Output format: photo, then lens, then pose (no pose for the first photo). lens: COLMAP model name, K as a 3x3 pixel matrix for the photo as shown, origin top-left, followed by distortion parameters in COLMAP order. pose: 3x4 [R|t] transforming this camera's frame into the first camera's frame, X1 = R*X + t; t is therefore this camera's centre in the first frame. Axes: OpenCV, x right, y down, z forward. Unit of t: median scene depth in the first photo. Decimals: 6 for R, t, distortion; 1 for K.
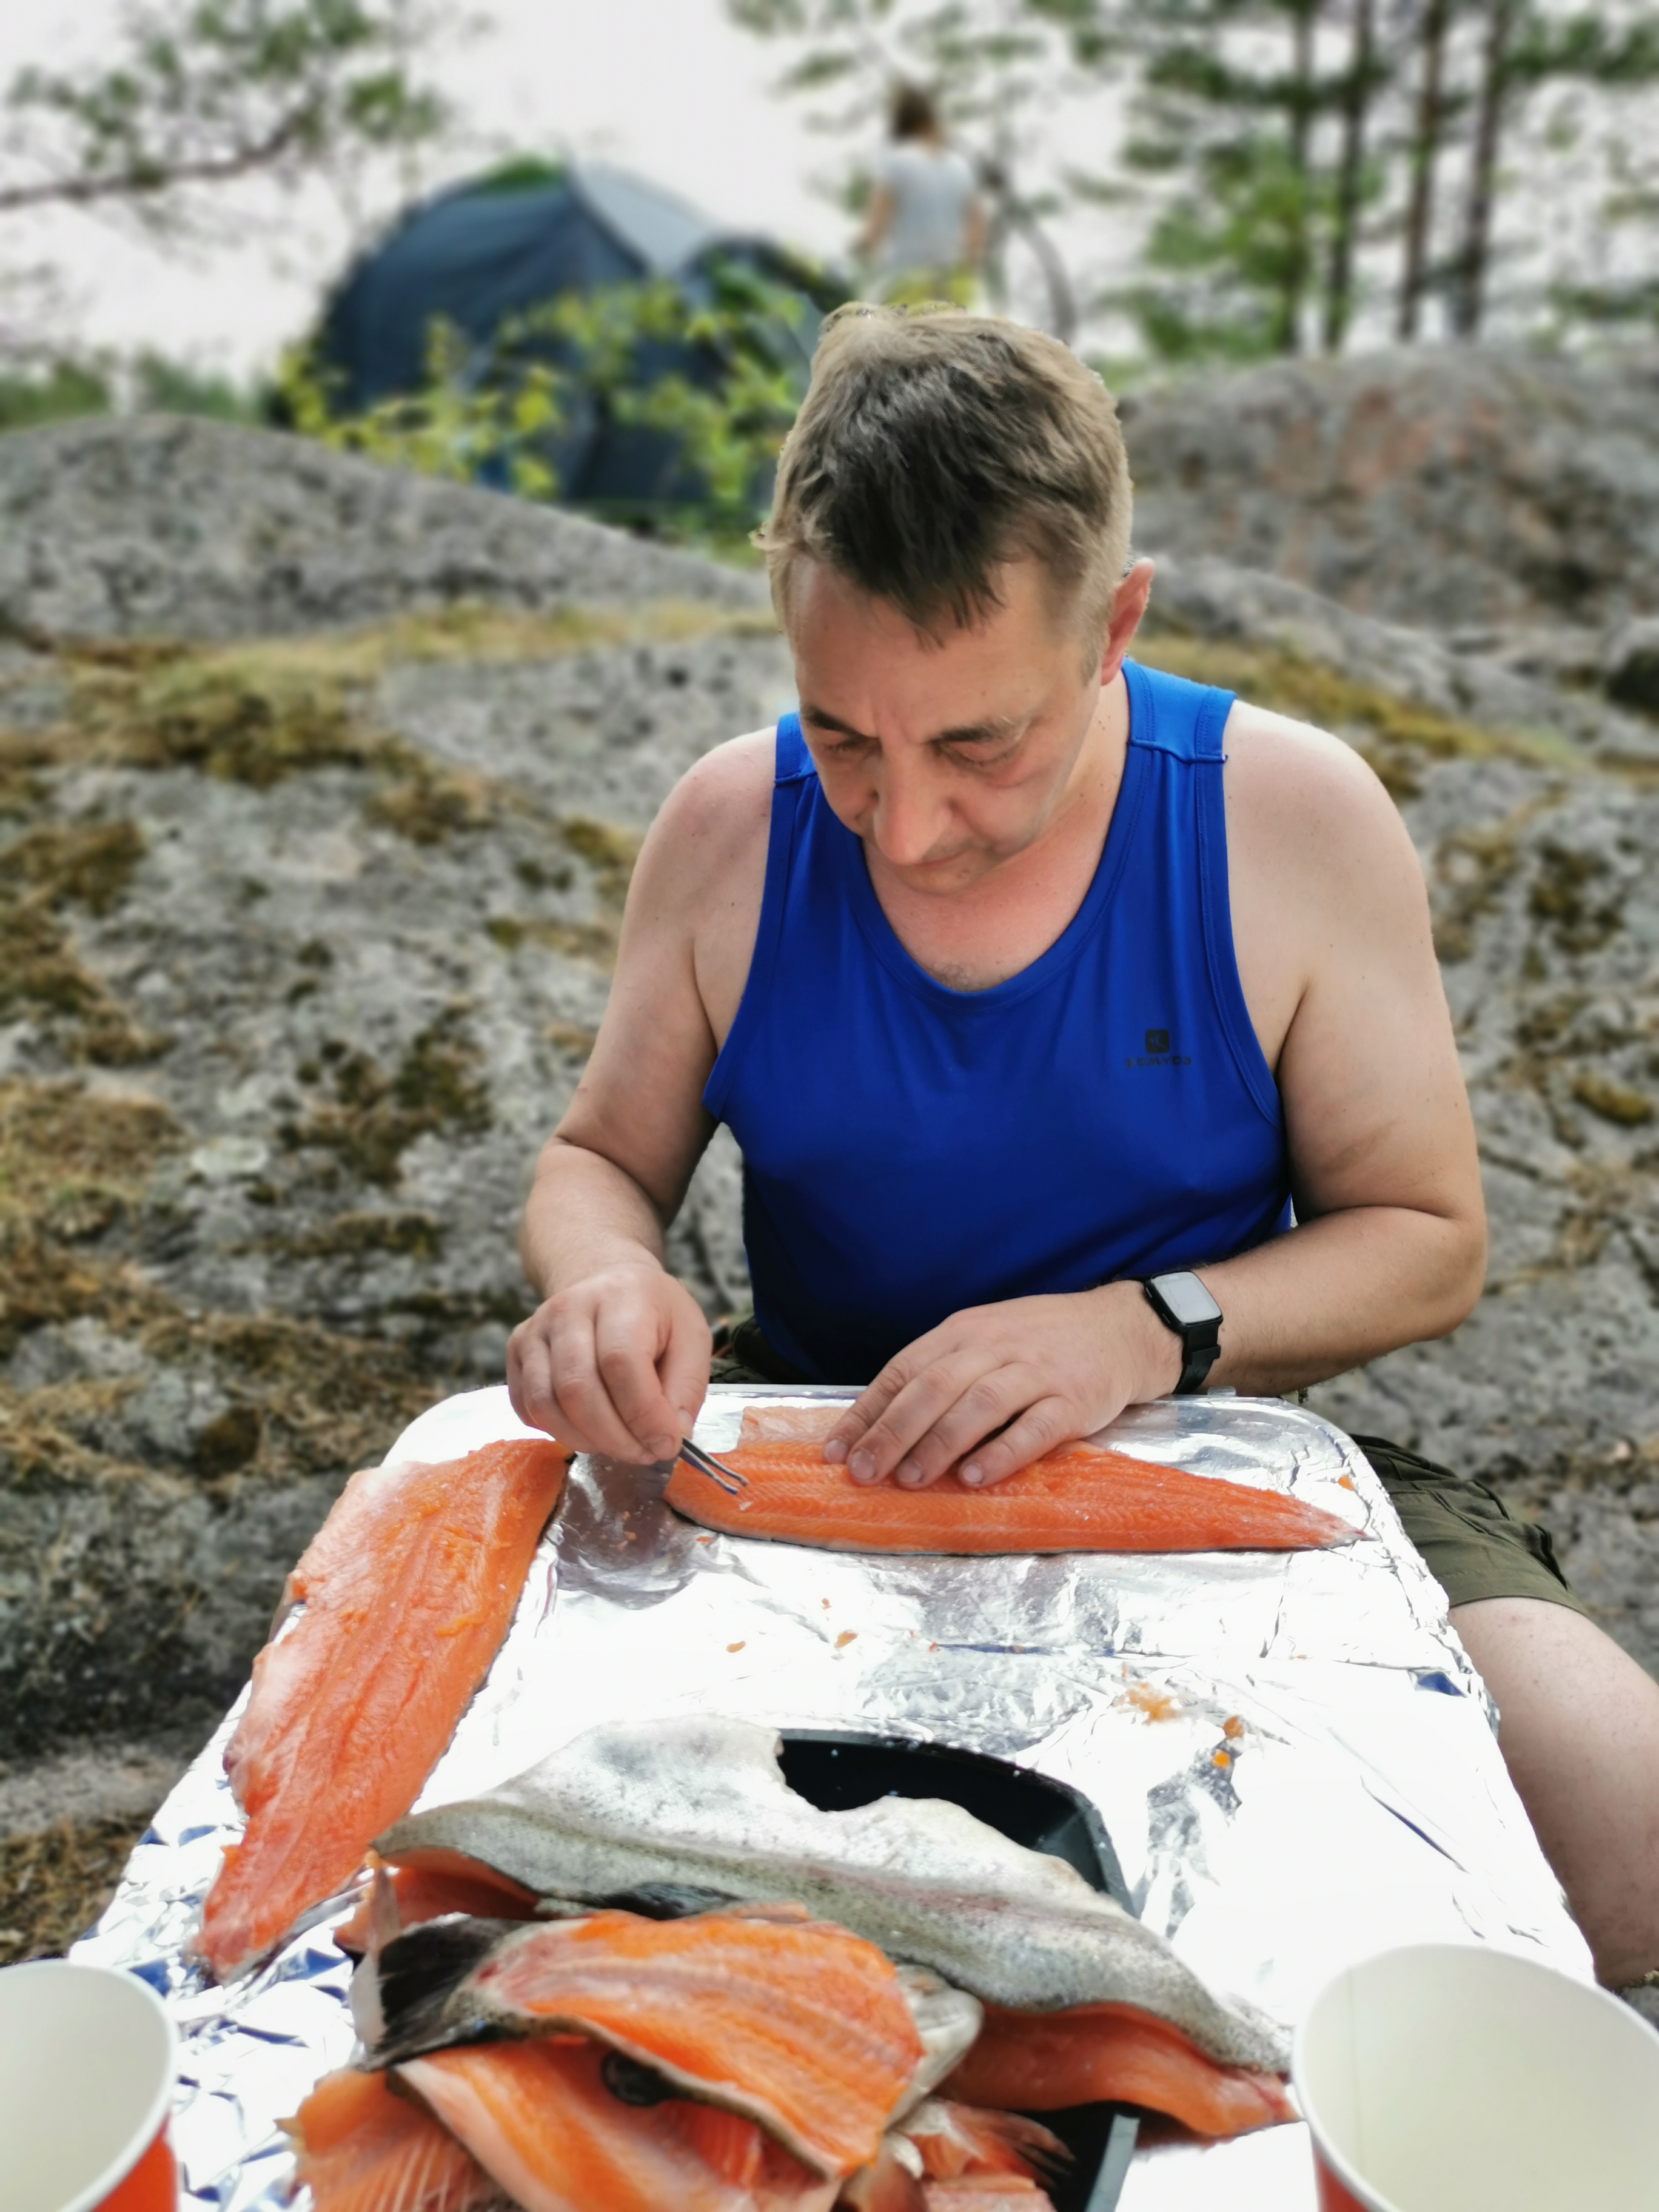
lens RADIAL K [[1709.9, 0, 830.7], [0, 1709.9, 1094.1], [0, 0, 1]] dist [0.051337, -0.050848]
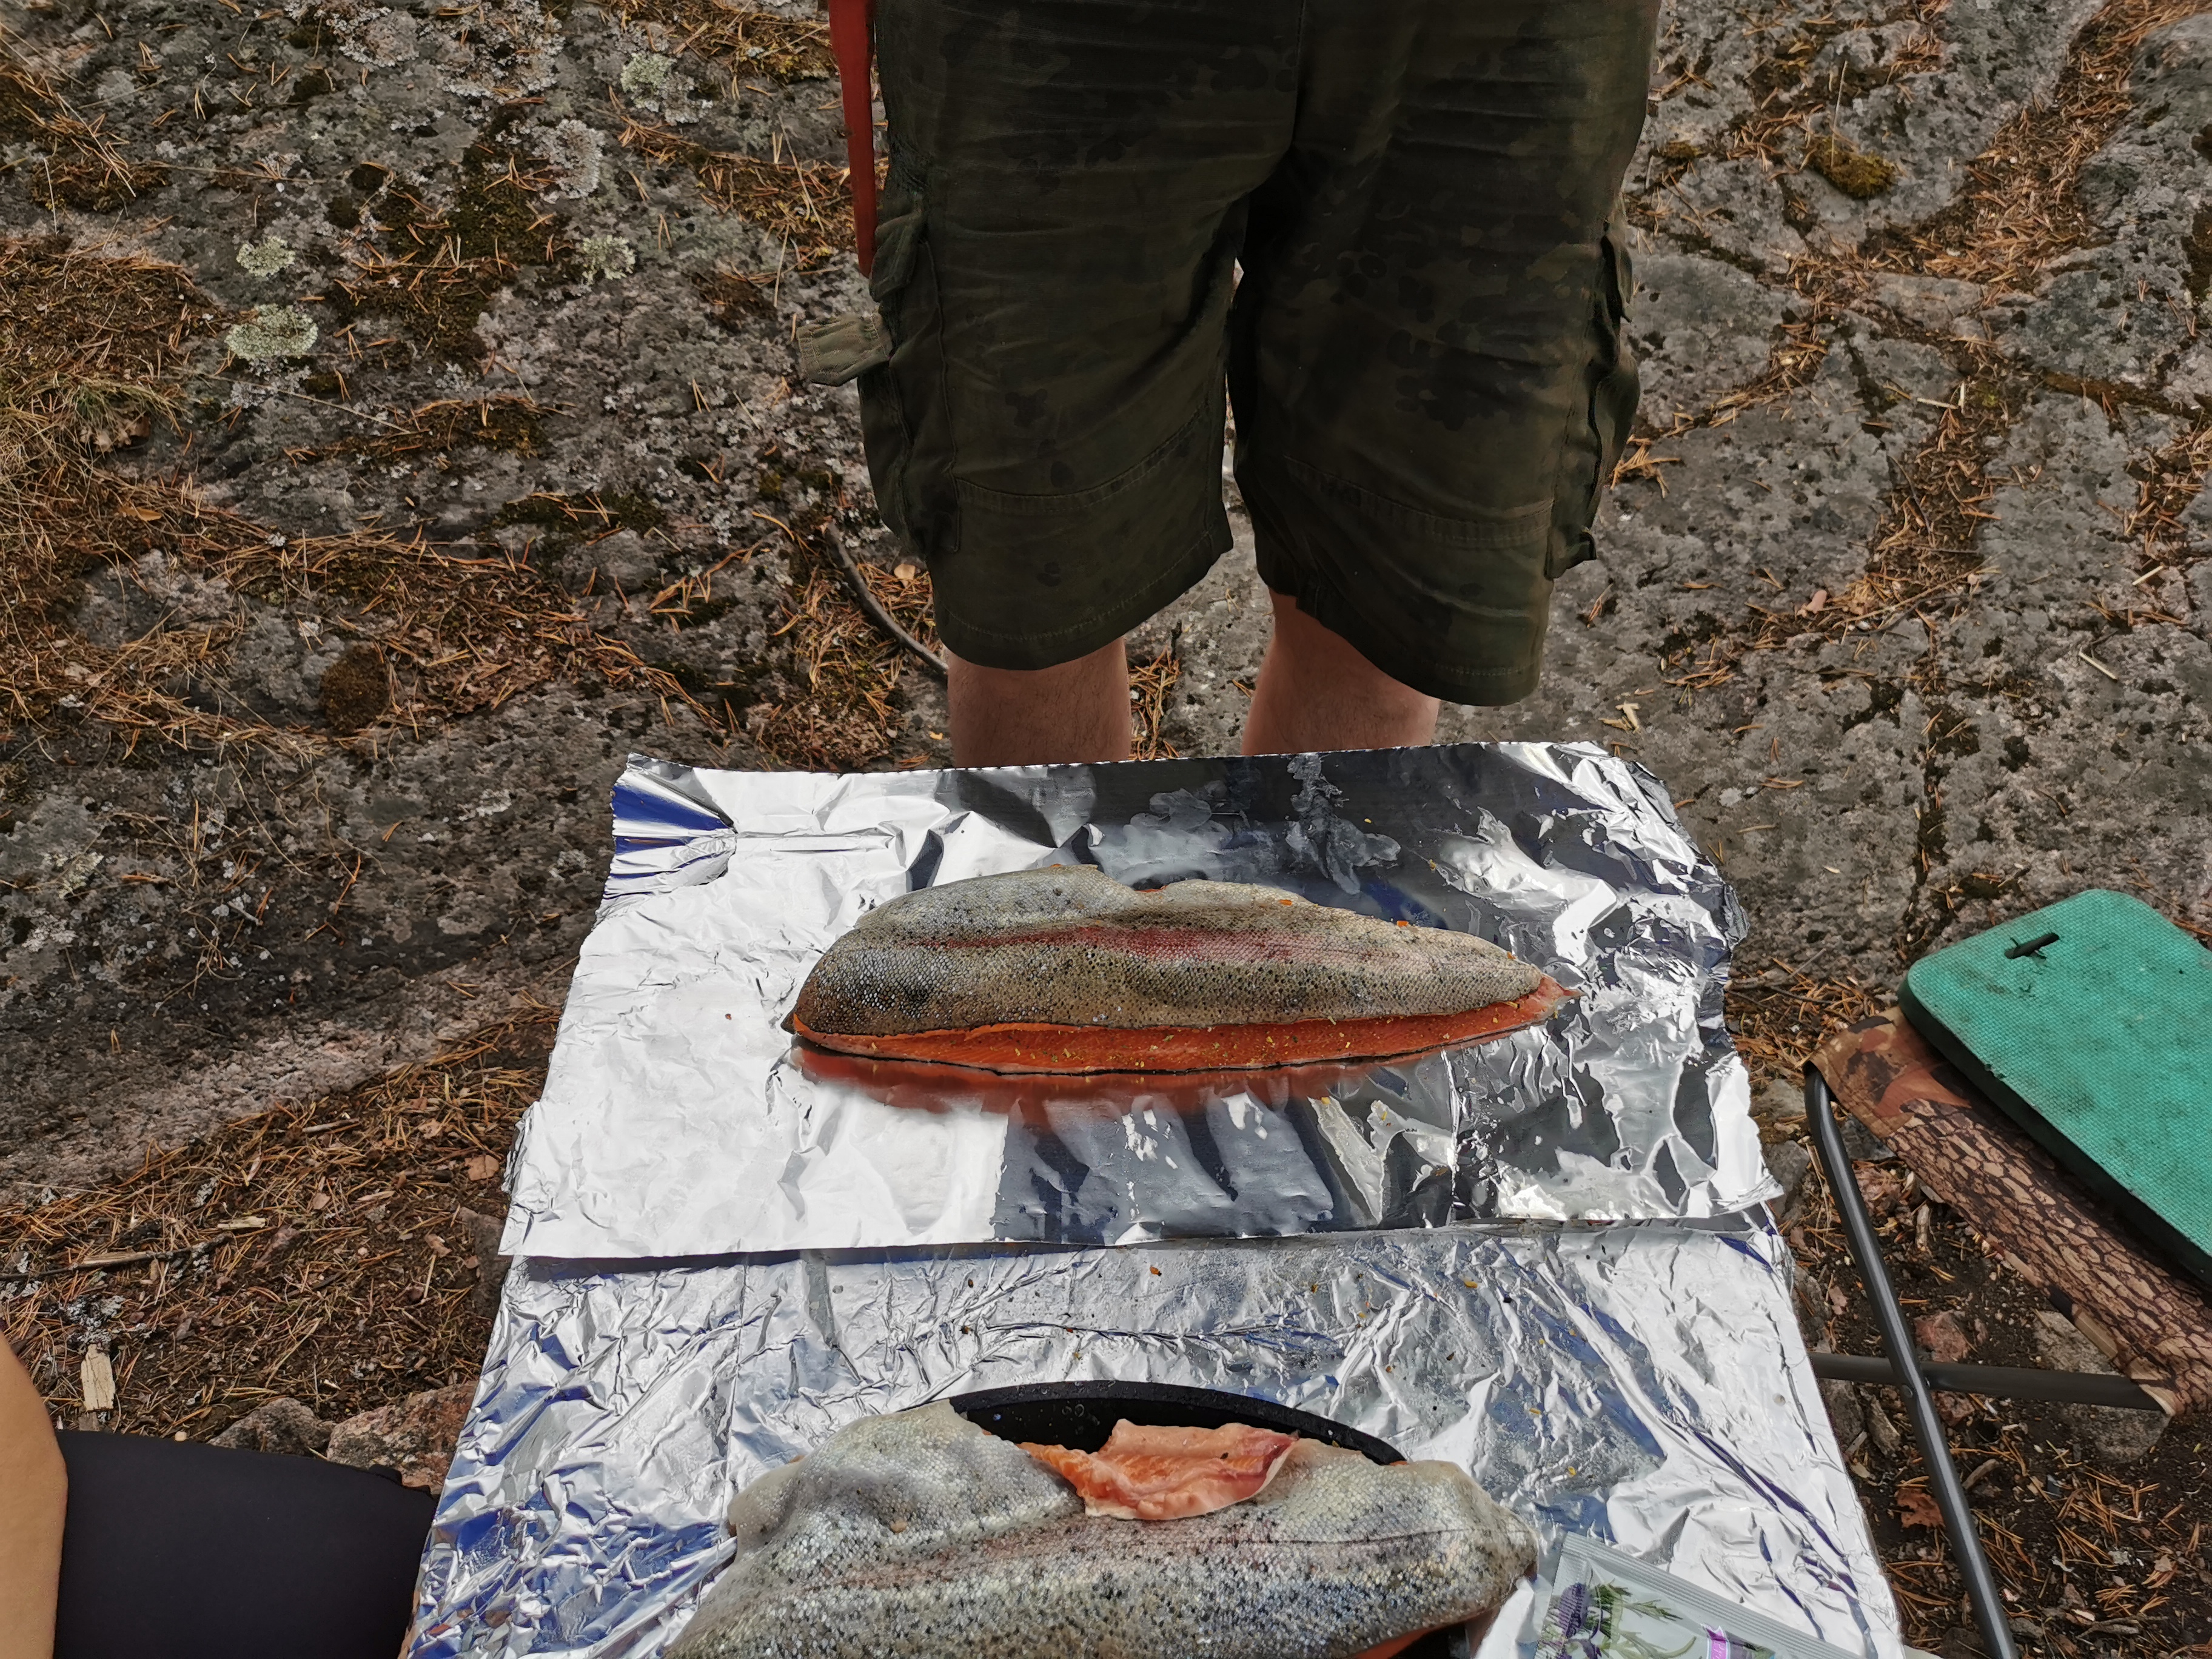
lens RADIAL K [[1709.9, 0, 1107.5], [0, 1709.9, 831.7], [0, 0, 1]] dist [0.051337, -0.050848]
pose [[0.995177, -0.069415, 0.069306, -0.016124], [0.031356, 0.894601, 0.445764, -0.107337], [-0.092944, -0.441442, 0.892463, 0.092527]]
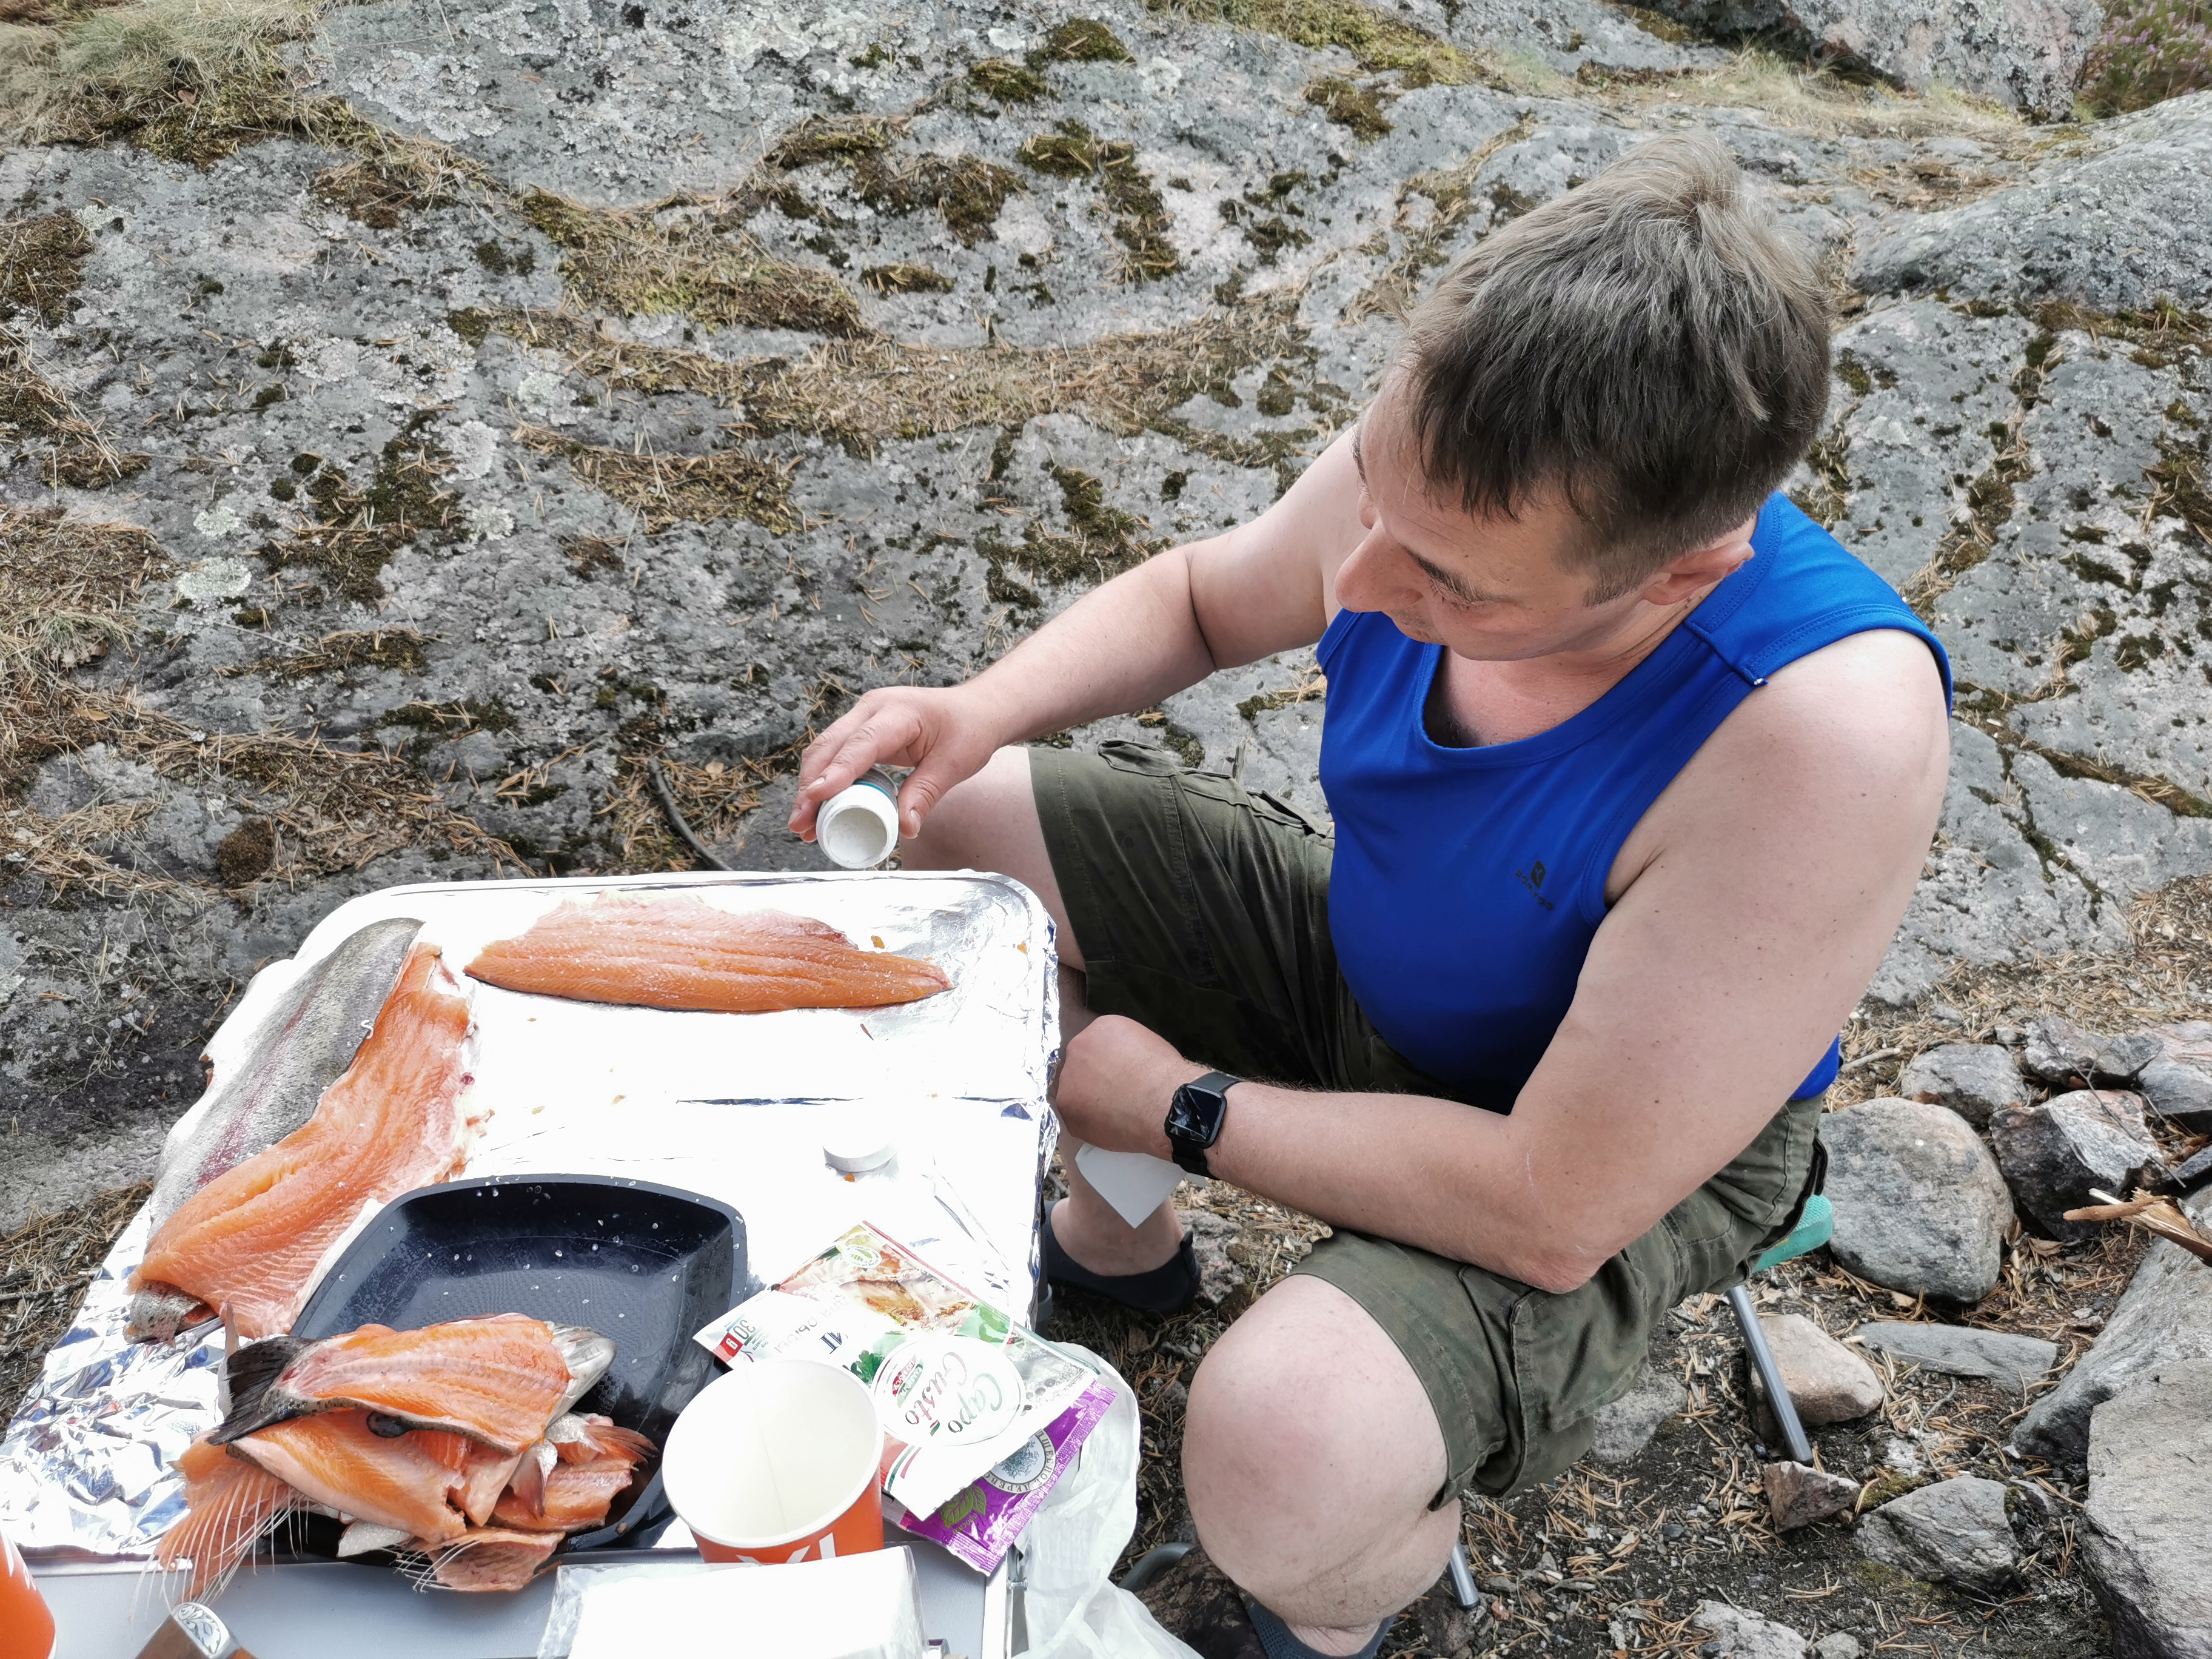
lens RADIAL K [[1709.9, 0, 1105.5], [0, 1709.9, 835.2], [0, 0, 1]] dist [0.051337, -0.050848]
pose [[0.996608, -0.052463, 0.063412, 0.120005], [0.032101, 0.957254, 0.287462, -0.098923], [-0.075782, -0.284451, 0.955691, -0.105143]]
